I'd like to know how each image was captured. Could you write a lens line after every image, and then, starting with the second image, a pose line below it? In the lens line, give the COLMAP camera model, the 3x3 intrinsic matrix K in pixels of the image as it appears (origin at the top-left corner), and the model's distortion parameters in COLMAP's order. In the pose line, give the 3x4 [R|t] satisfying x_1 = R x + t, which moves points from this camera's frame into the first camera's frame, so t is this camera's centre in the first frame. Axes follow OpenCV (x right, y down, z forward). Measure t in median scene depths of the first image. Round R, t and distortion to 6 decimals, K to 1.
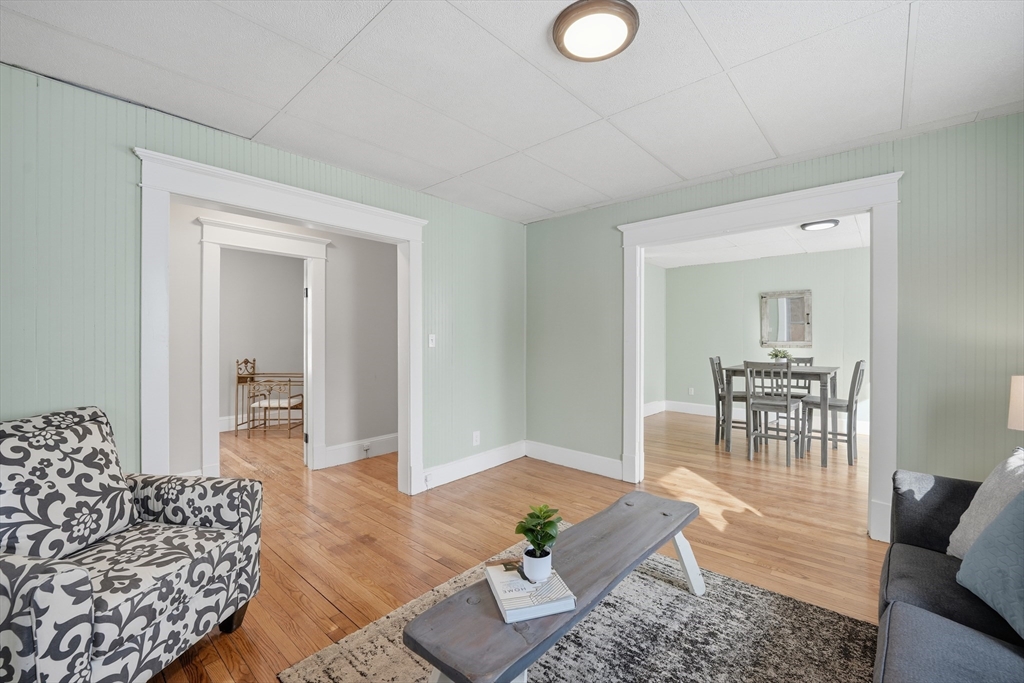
lens RADIAL K [[422.5, 0, 519.9], [0, 422.5, 343.9], [0, 0, 1]] dist [-0.007857, -0.001203]
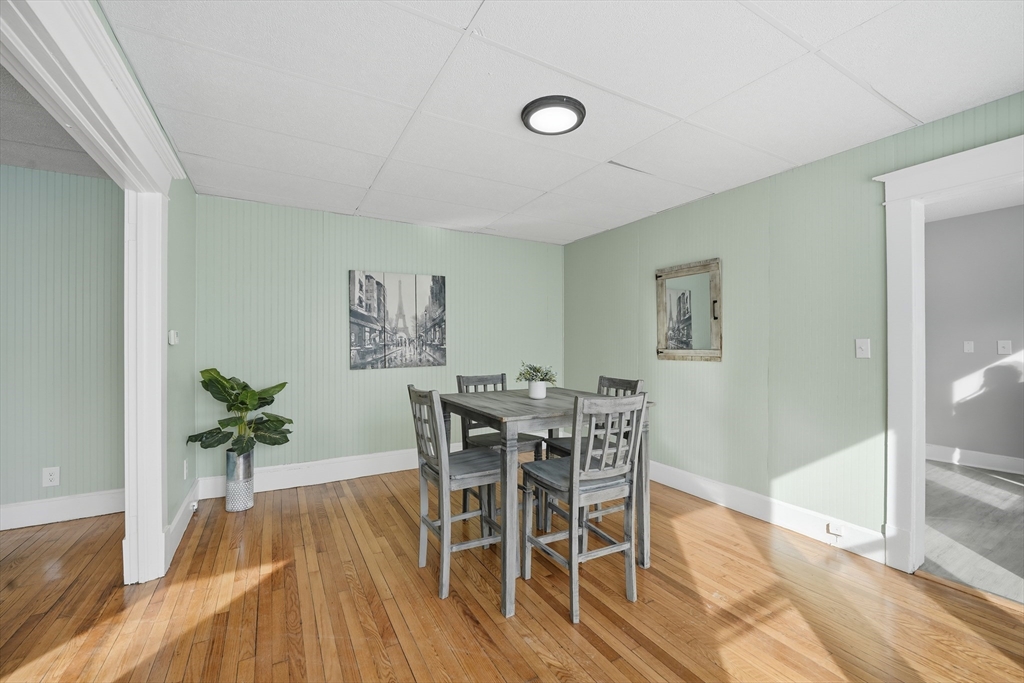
lens RADIAL K [[422.5, 0, 510.4], [0, 422.5, 343.6], [0, 0, 1]] dist [-0.007857, -0.001203]
pose [[0.940735, 0.000141, -0.339142, 2.042045], [-0.003795, 0.999942, -0.010111, -0.025842], [0.339121, 0.010799, 0.940681, 1.248151]]
